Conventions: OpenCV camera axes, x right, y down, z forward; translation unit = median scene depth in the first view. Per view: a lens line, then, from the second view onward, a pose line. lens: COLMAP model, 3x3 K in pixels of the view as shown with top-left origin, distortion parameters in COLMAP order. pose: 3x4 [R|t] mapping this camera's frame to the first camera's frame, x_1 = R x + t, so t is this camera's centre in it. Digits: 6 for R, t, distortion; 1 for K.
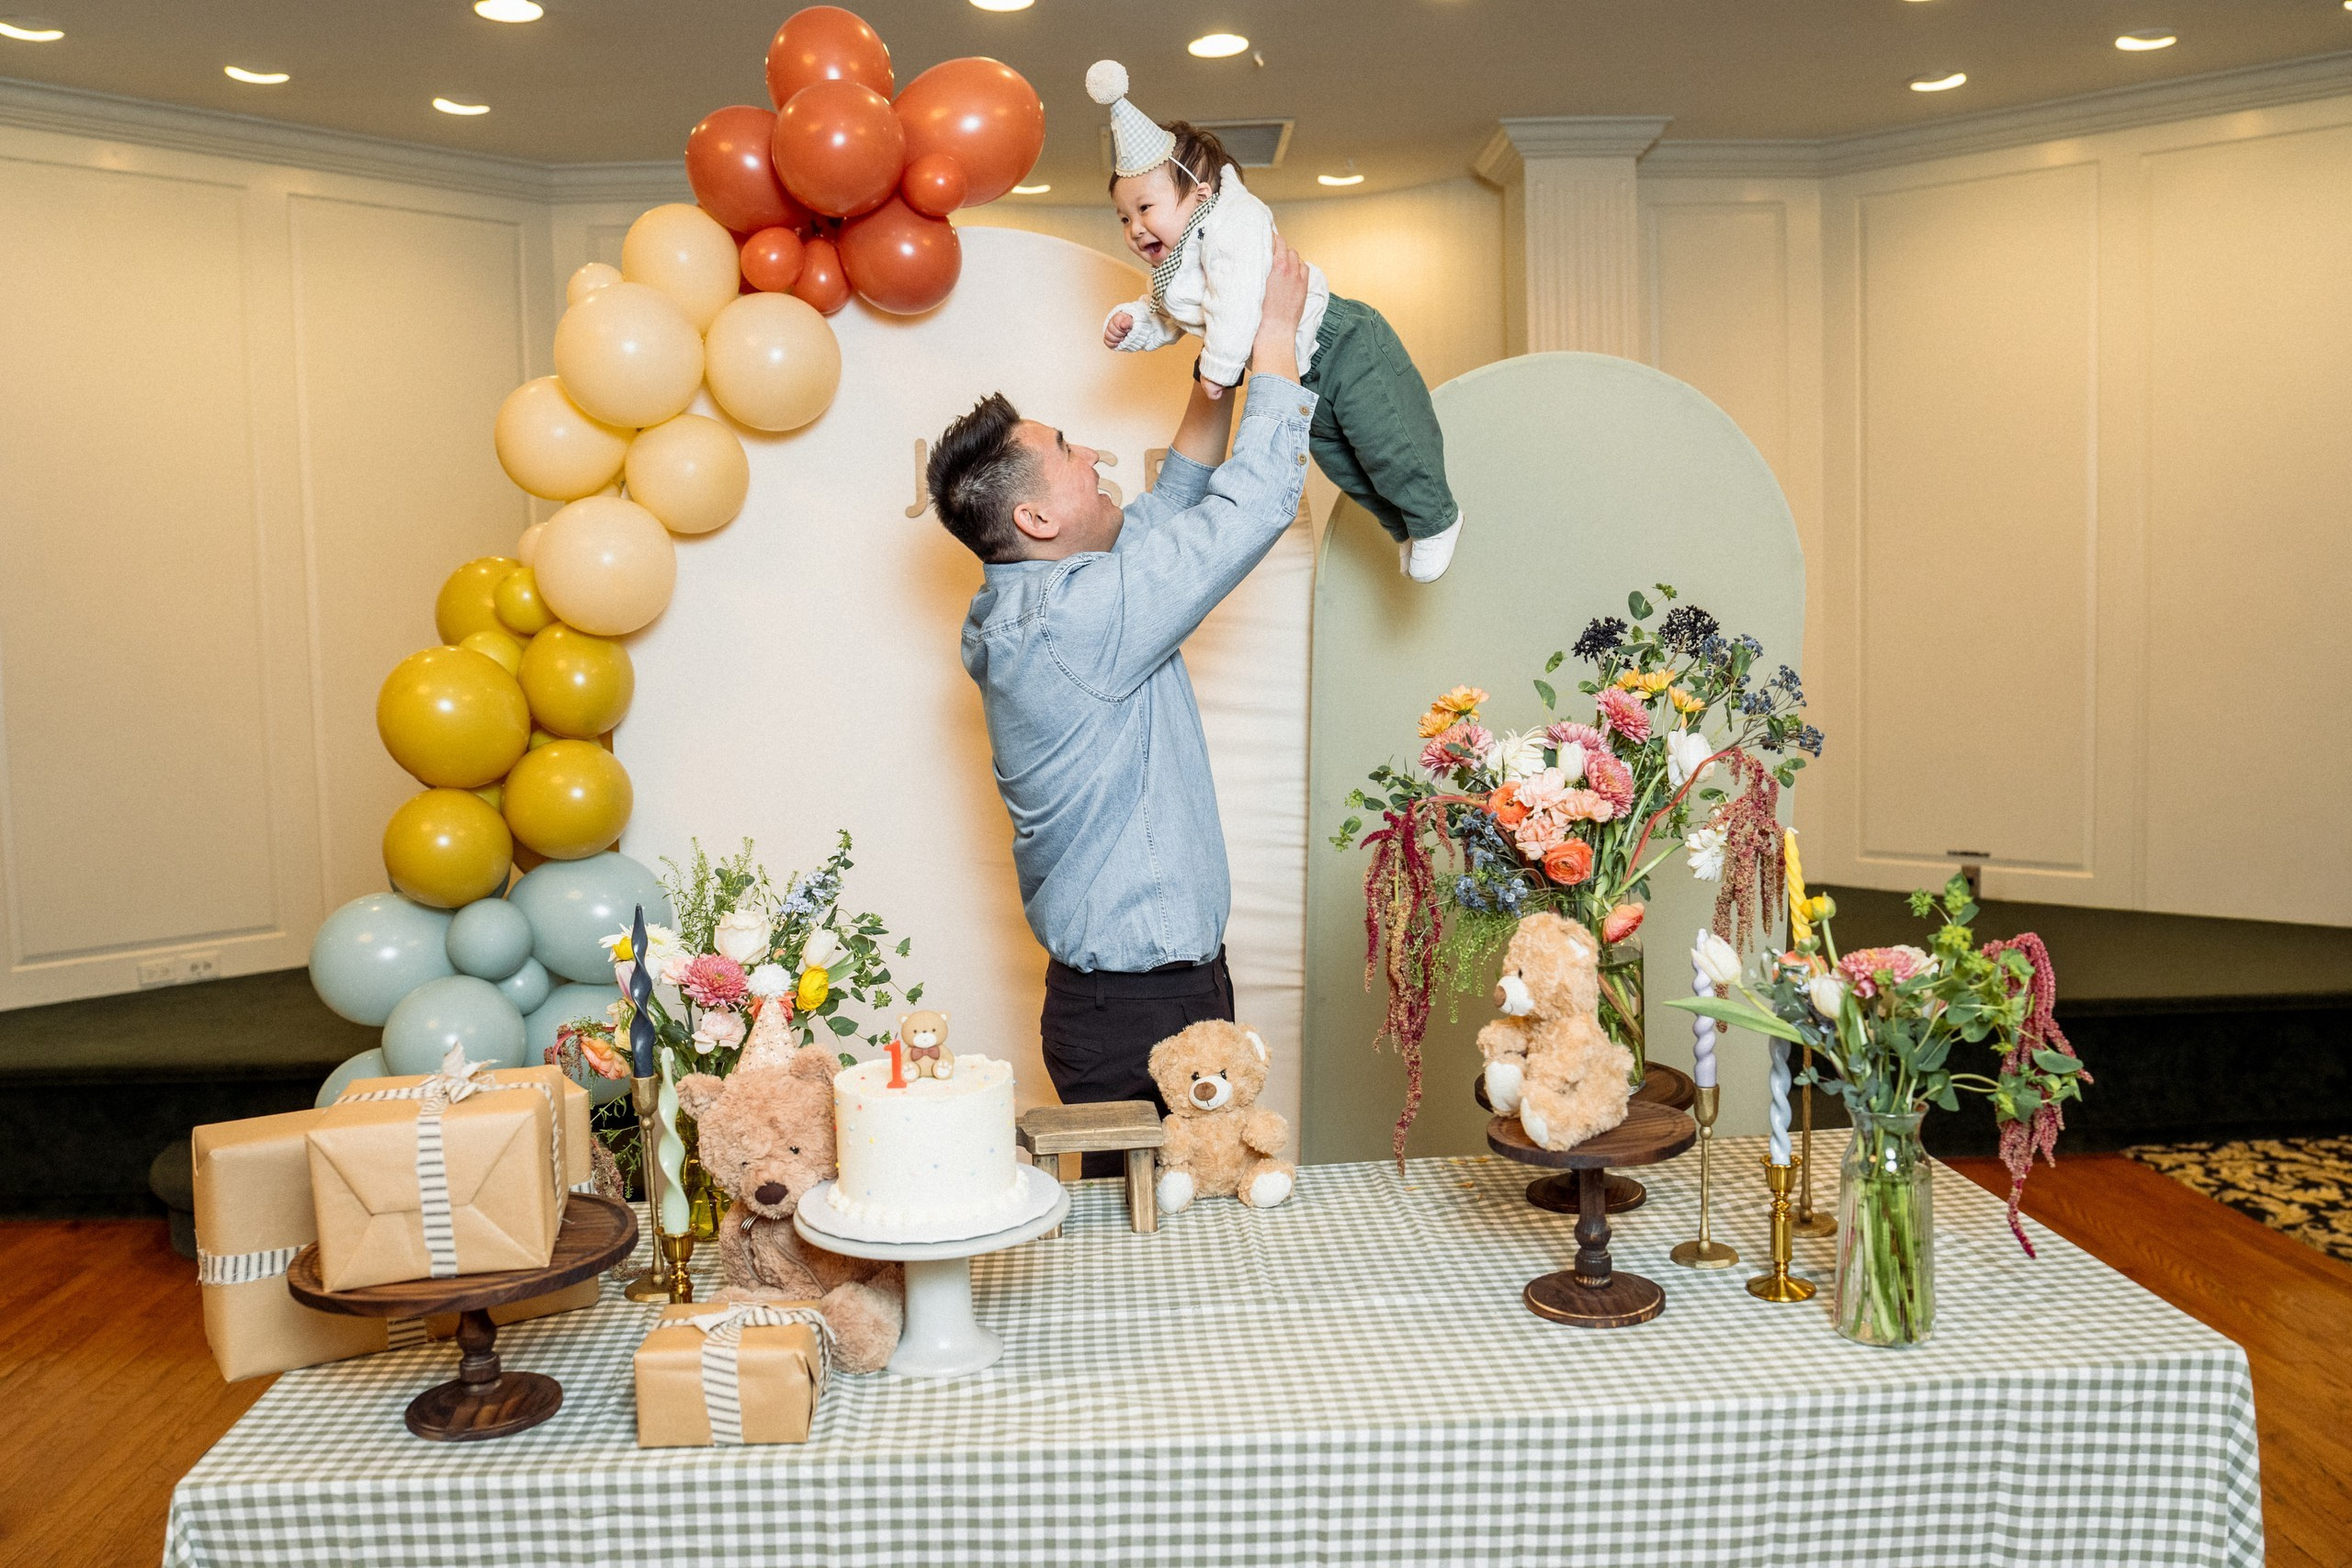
lens RADIAL K [[1924.7, 0, 1182.2], [0, 1924.7, 784.8], [0, 0, 1]] dist [-0.047779, -0.036776]
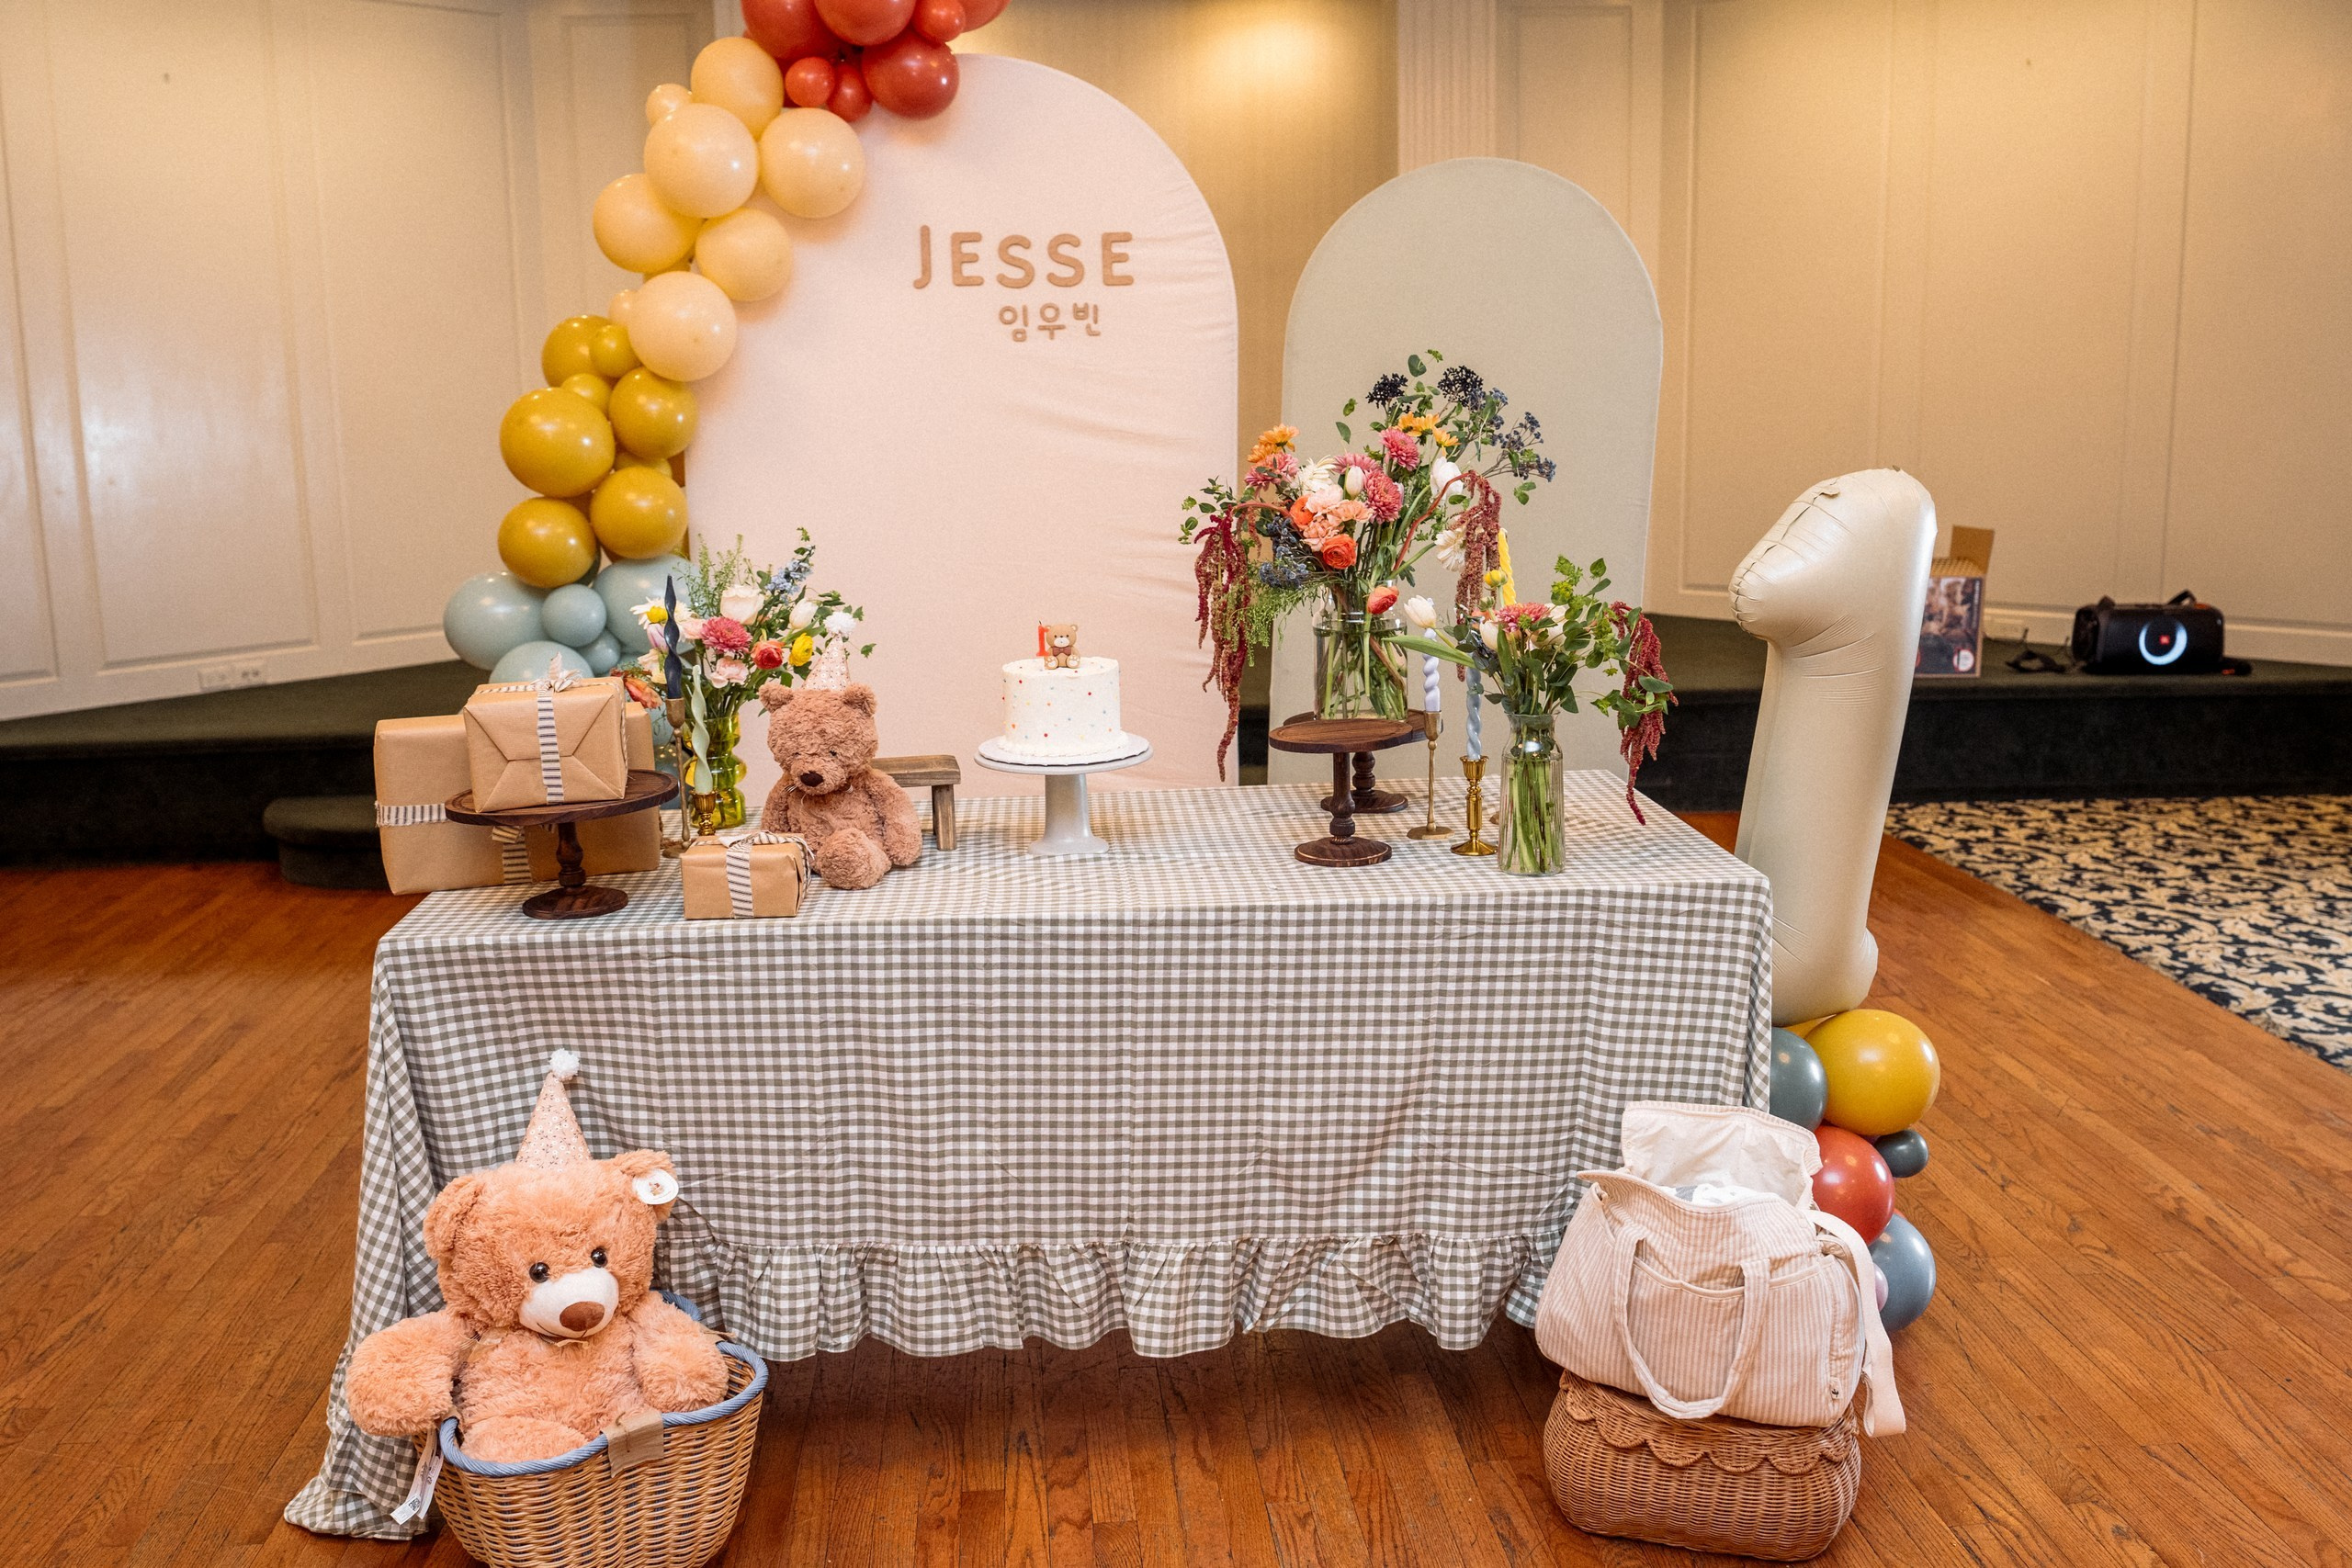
lens RADIAL K [[2166.0, 0, 1178.6], [0, 2166.0, 743.1], [0, 0, 1]] dist [-0.055947, -0.201762]
pose [[0.999937, 0.011164, 0.001317, 0.082124], [-0.011234, 0.996629, 0.081264, 0.051407], [-0.000405, -0.081274, 0.996692, -0.554321]]
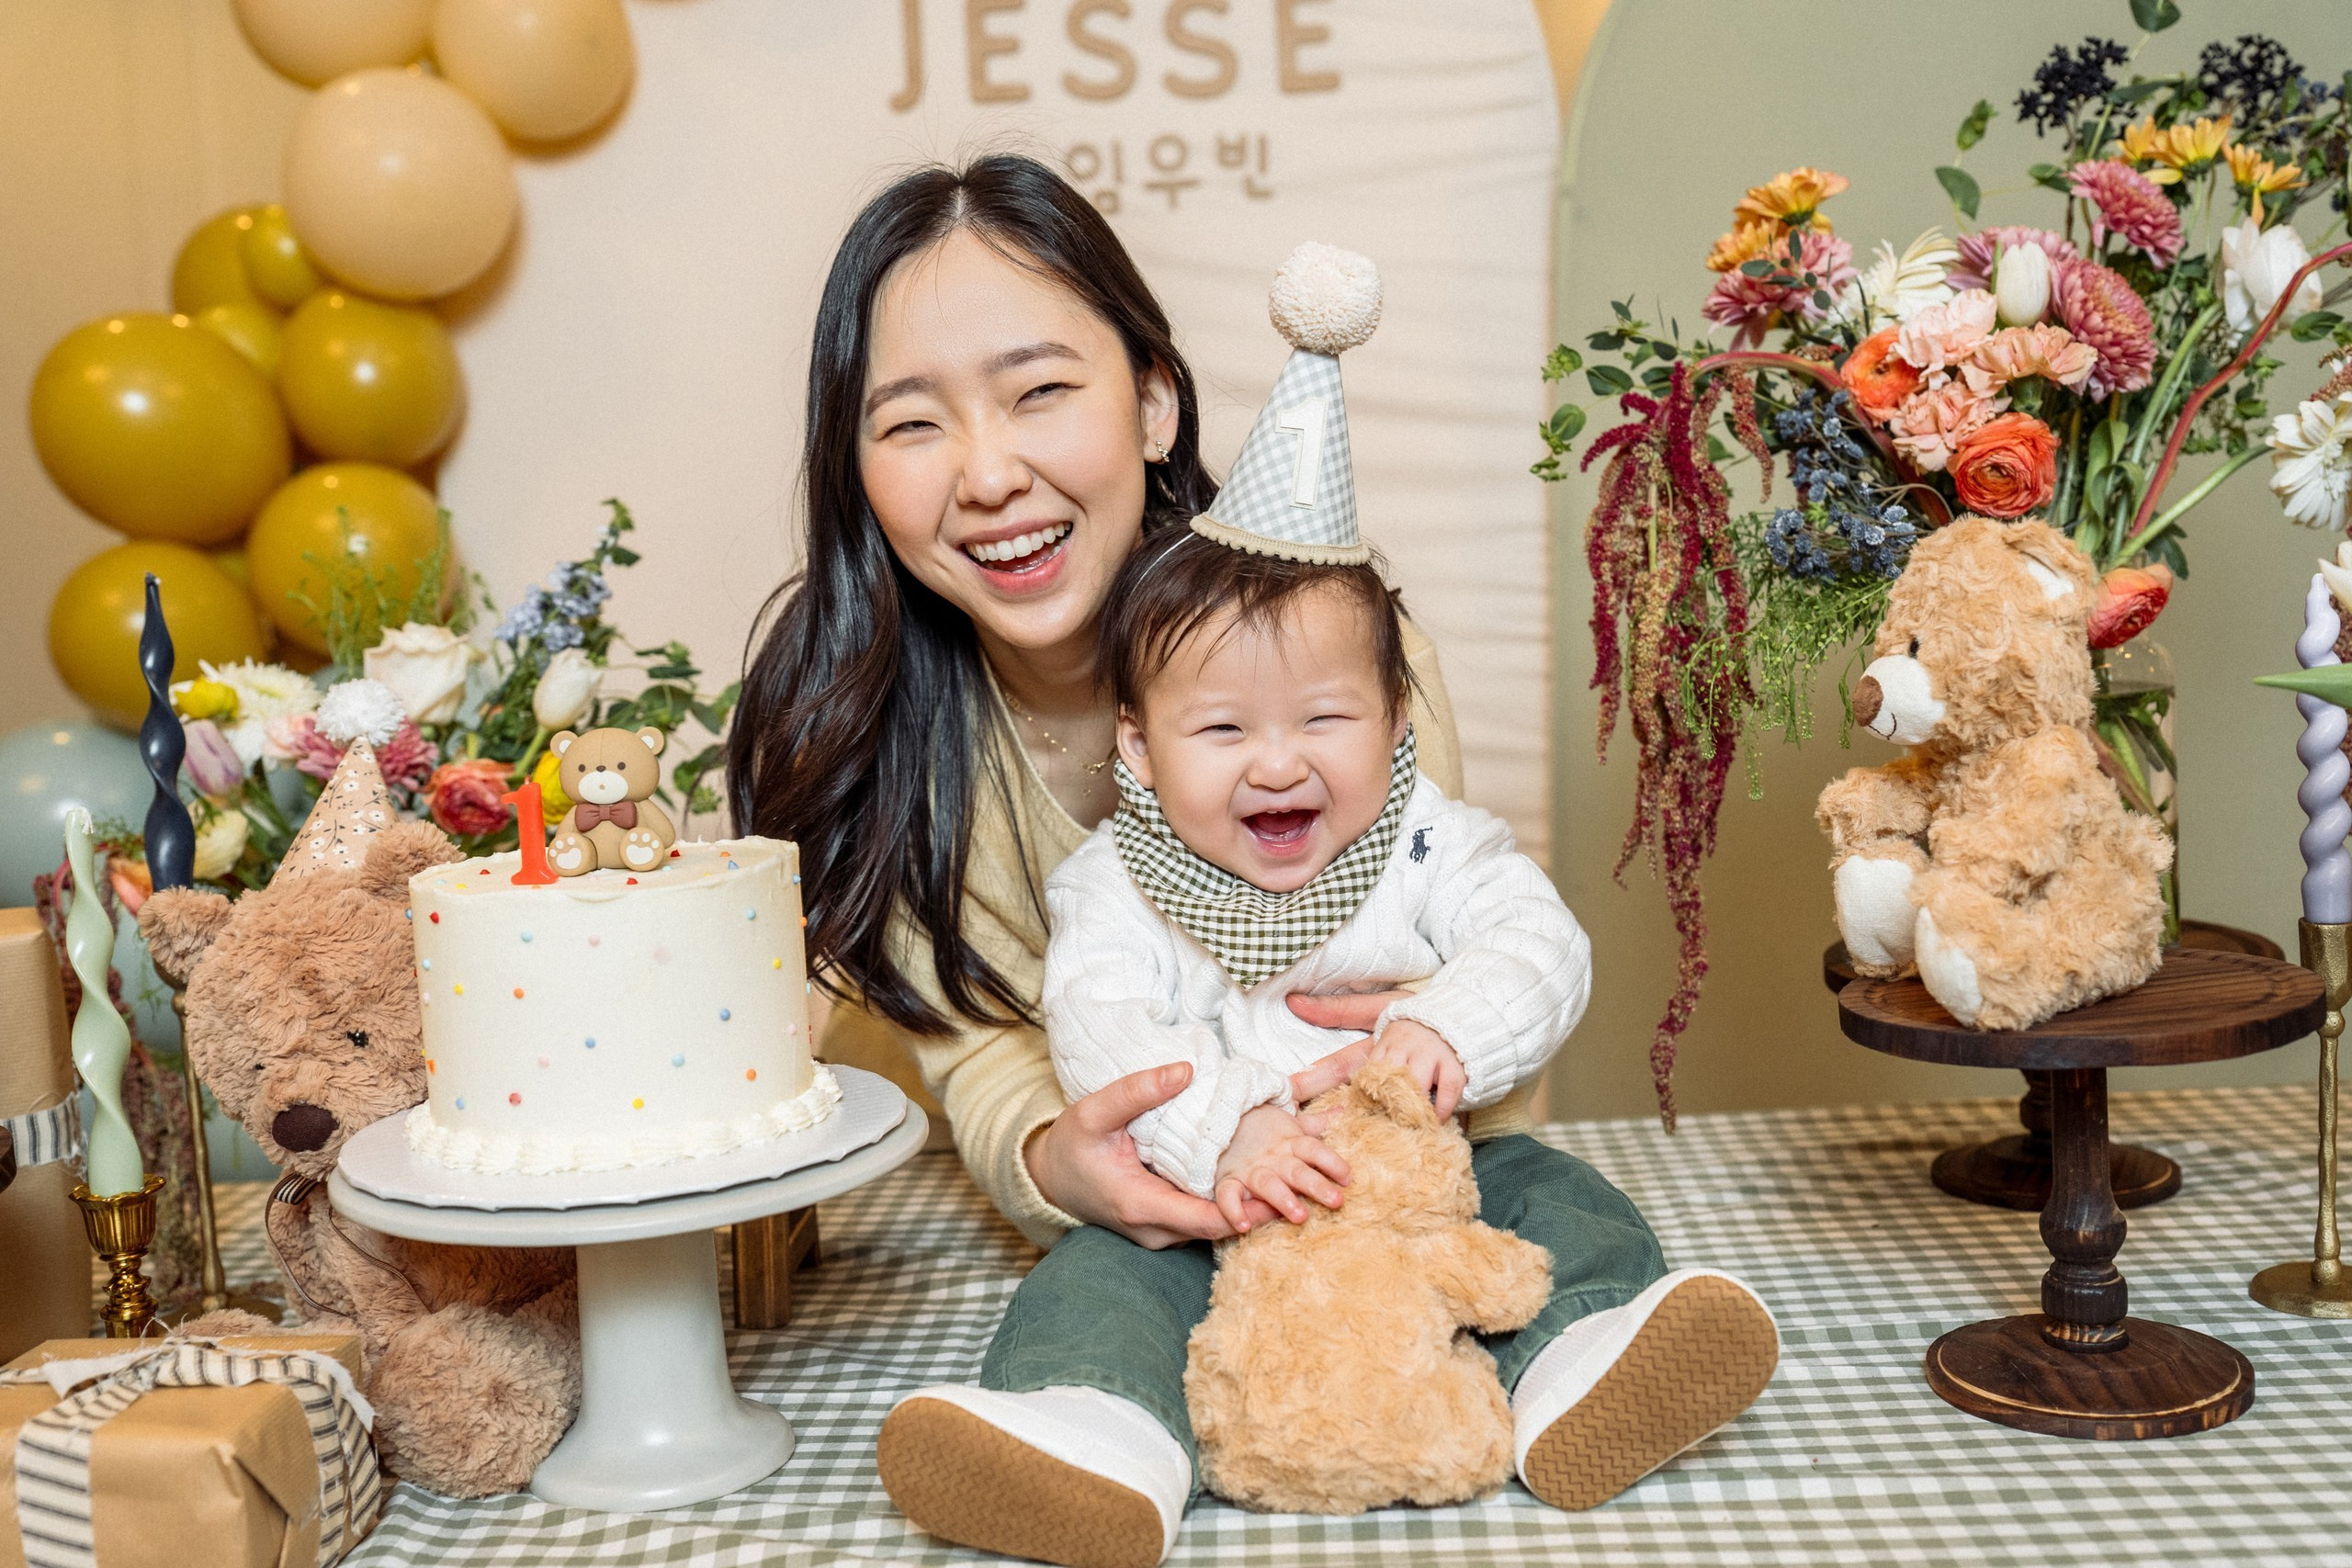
lens RADIAL K [[2381.6, 0, 1181.8], [0, 2381.6, 784.9], [0, 0, 1]] dist [0.034827, -0.116538]
pose [[0.991782, -0.010463, -0.127508, 0.069845], [0.011602, 0.999899, 0.008200, 0.111848], [0.127409, -0.009612, 0.991804, 0.379569]]
